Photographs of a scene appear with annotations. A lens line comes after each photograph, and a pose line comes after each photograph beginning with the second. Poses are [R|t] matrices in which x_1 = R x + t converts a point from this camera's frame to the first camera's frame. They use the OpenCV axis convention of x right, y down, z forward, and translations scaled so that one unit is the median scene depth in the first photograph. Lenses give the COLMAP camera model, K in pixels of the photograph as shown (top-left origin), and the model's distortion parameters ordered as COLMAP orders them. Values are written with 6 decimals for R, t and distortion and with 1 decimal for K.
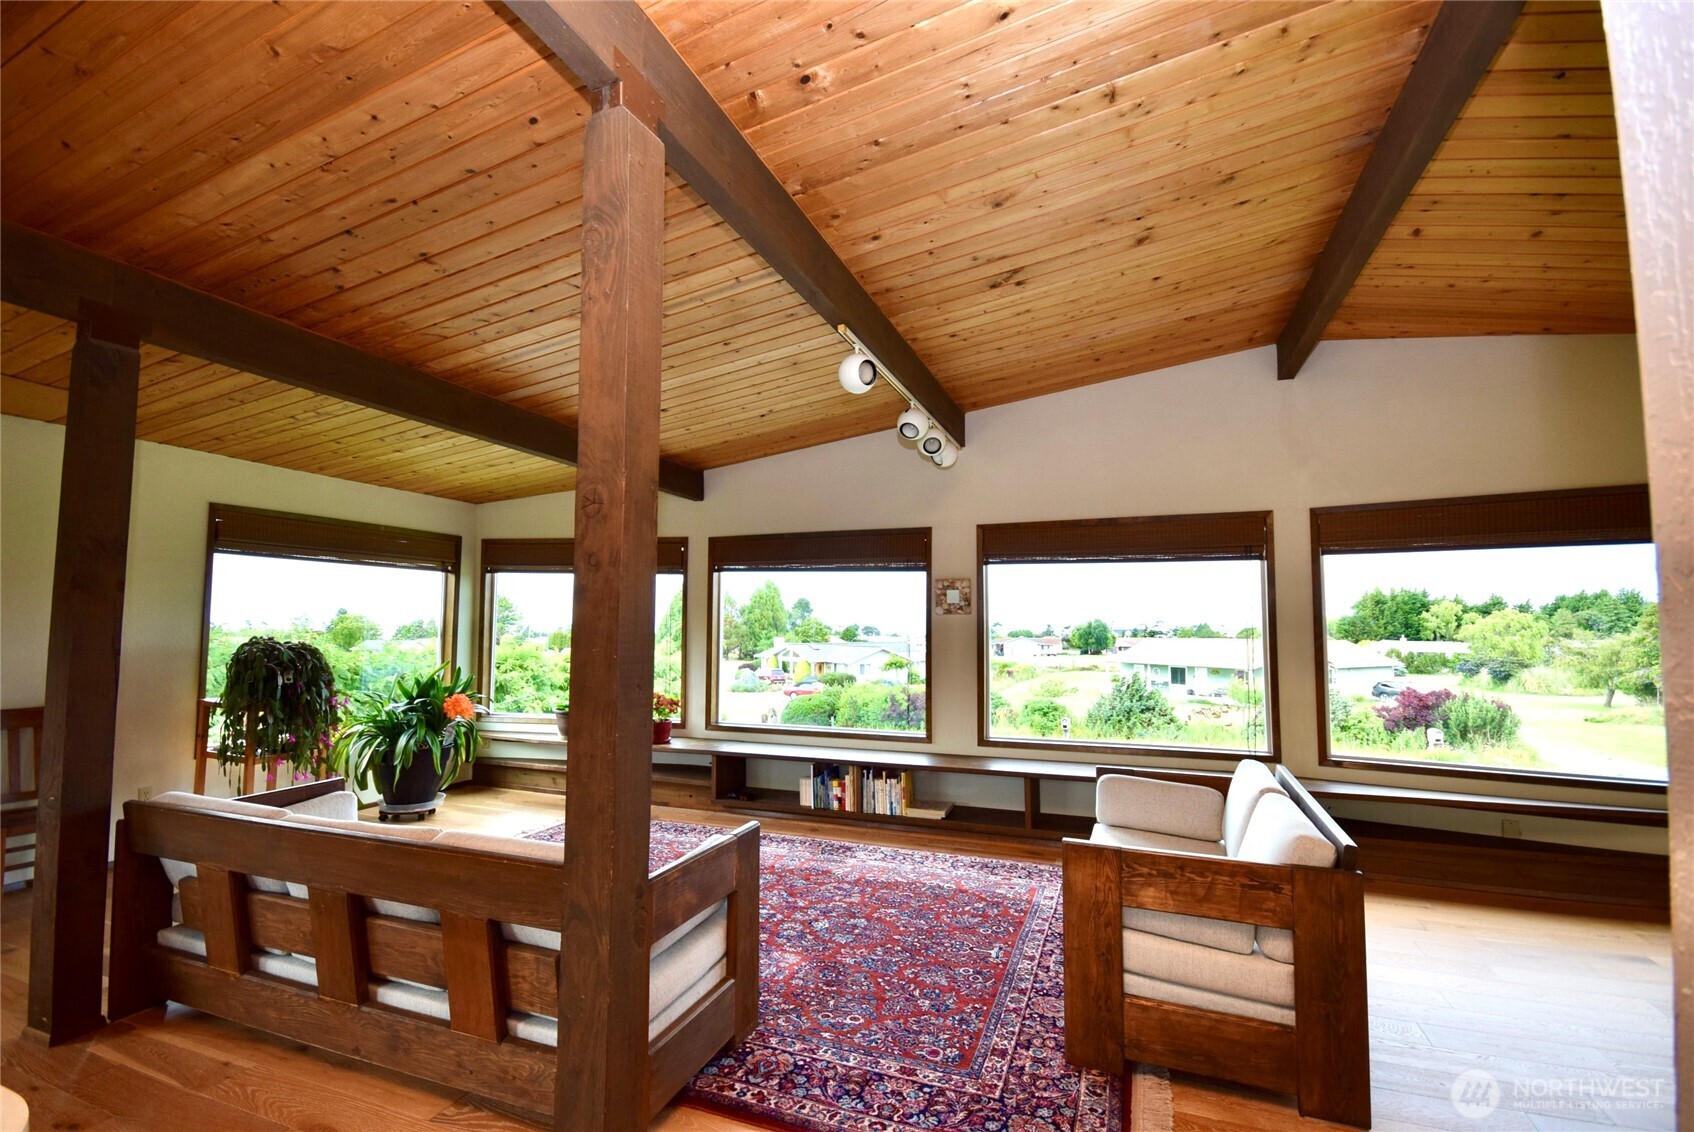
lens RADIAL K [[759.3, 0, 844.7], [0, 759.3, 572.6], [0, 0, 1]] dist [-0.001350, -0.000784]
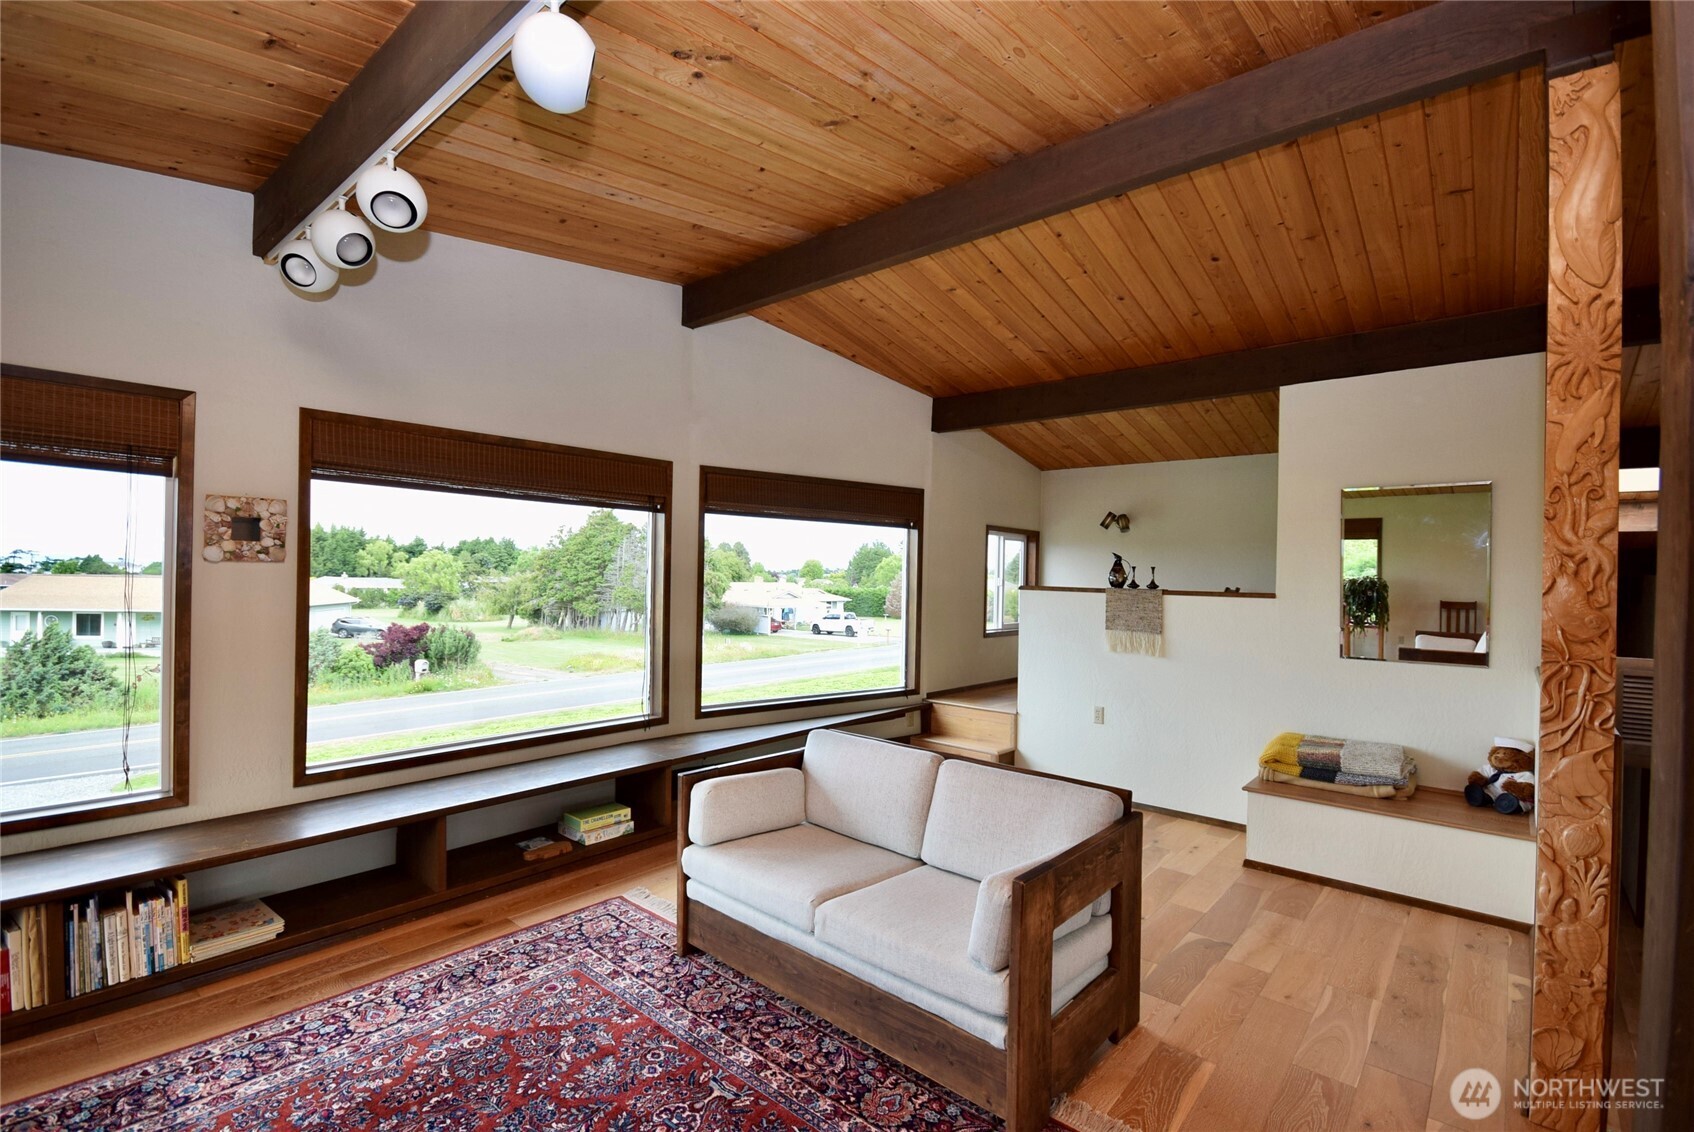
lens RADIAL K [[759.3, 0, 846.3], [0, 759.3, 576.2], [0, 0, 1]] dist [-0.001350, -0.000784]
pose [[0.344334, 0.000239, 0.938847, -0.122743], [-0.083010, 0.996091, 0.030191, 0.006781], [-0.935170, -0.088330, 0.343007, 0.222361]]
